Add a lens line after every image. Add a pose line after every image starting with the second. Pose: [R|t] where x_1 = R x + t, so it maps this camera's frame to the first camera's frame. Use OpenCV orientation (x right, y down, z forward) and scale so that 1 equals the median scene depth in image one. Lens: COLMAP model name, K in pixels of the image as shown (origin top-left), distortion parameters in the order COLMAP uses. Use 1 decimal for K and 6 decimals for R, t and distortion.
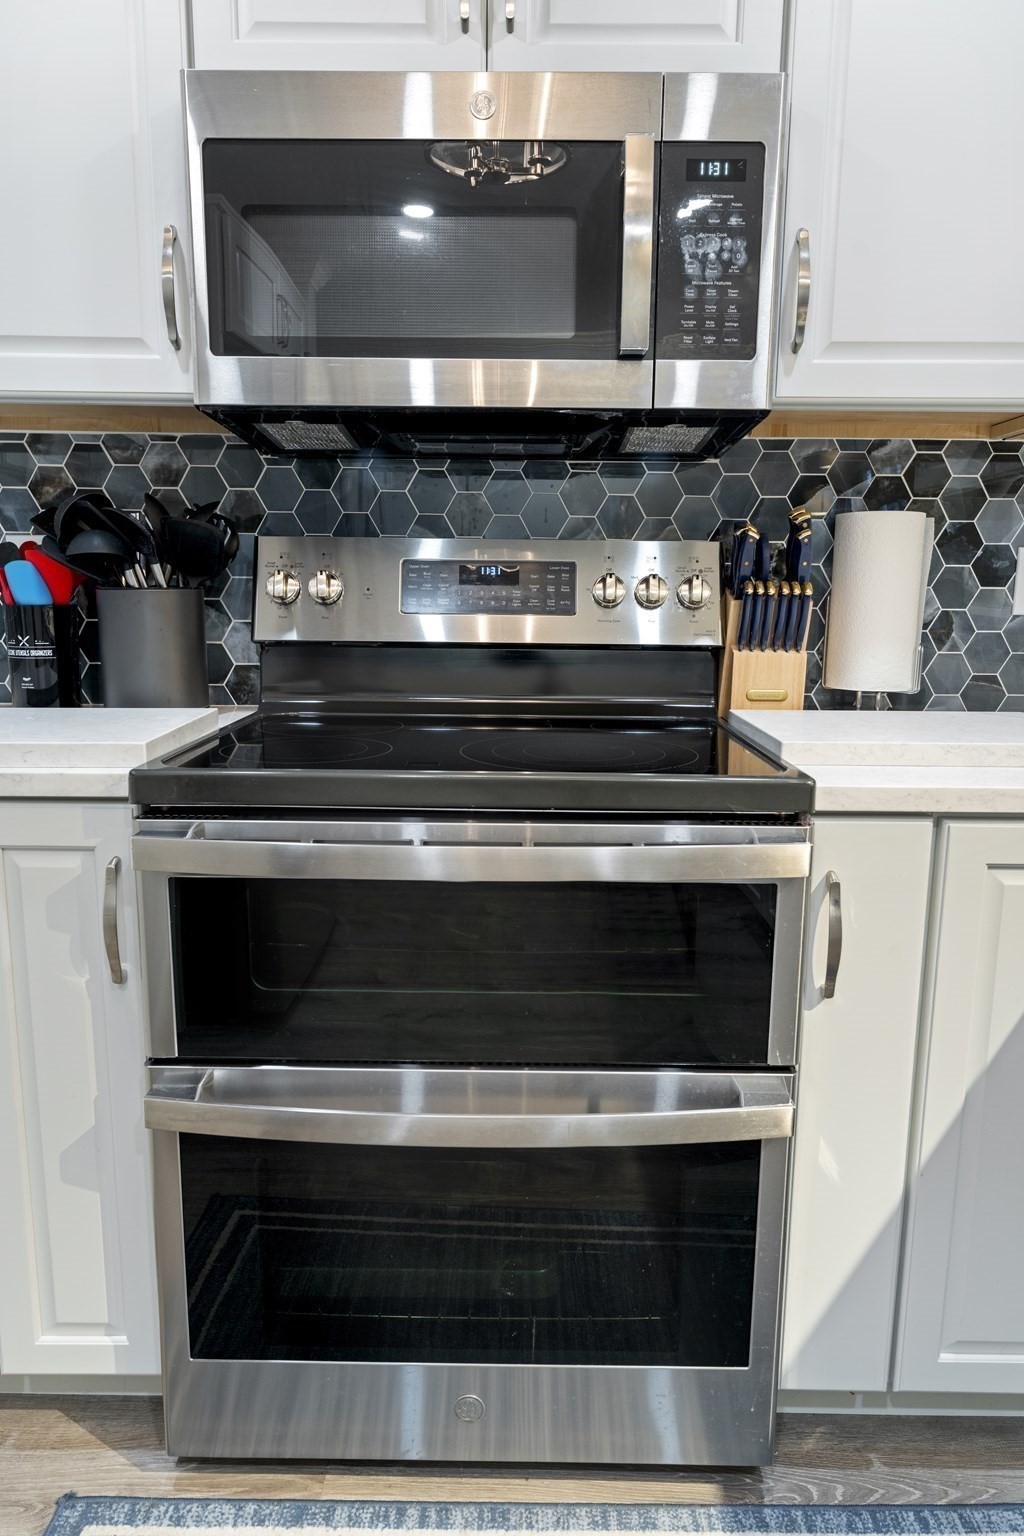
lens RADIAL K [[1055.9, 0, 512.0], [0, 1055.9, 768.0], [0, 0, 1]] dist [-0.008351, 0.000433]
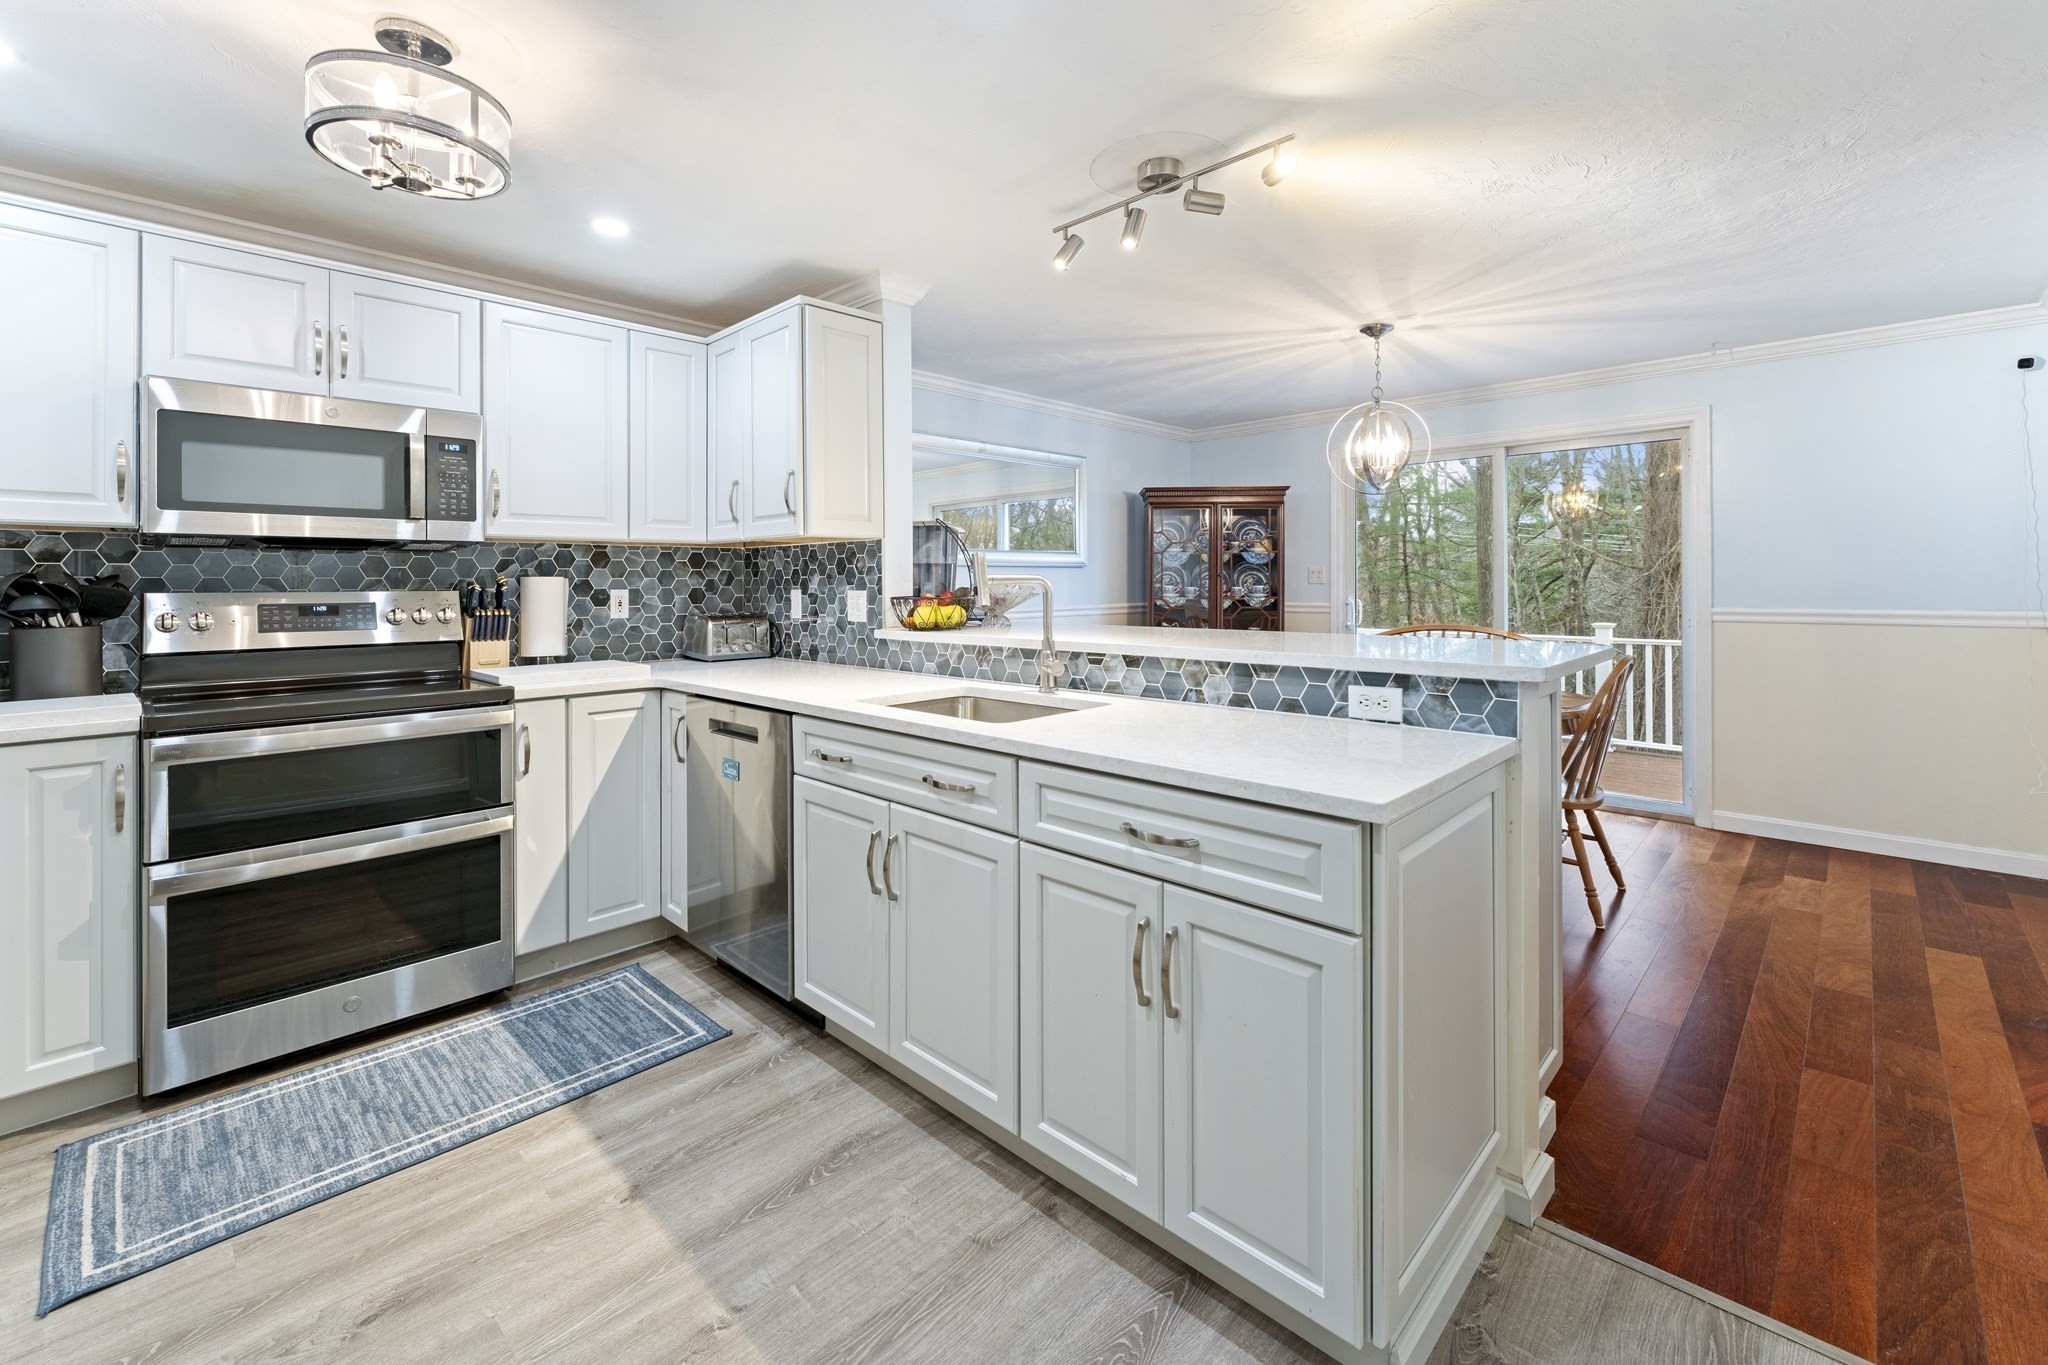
lens RADIAL K [[856.3, 0, 1025.9], [0, 856.3, 580.7], [0, 0, 1]] dist [-0.000498, -0.000324]
pose [[0.693391, -0.013222, 0.720441, -0.288966], [0.137421, 0.983907, -0.114204, 0.134663], [-0.707336, 0.178192, 0.684049, -1.126689]]
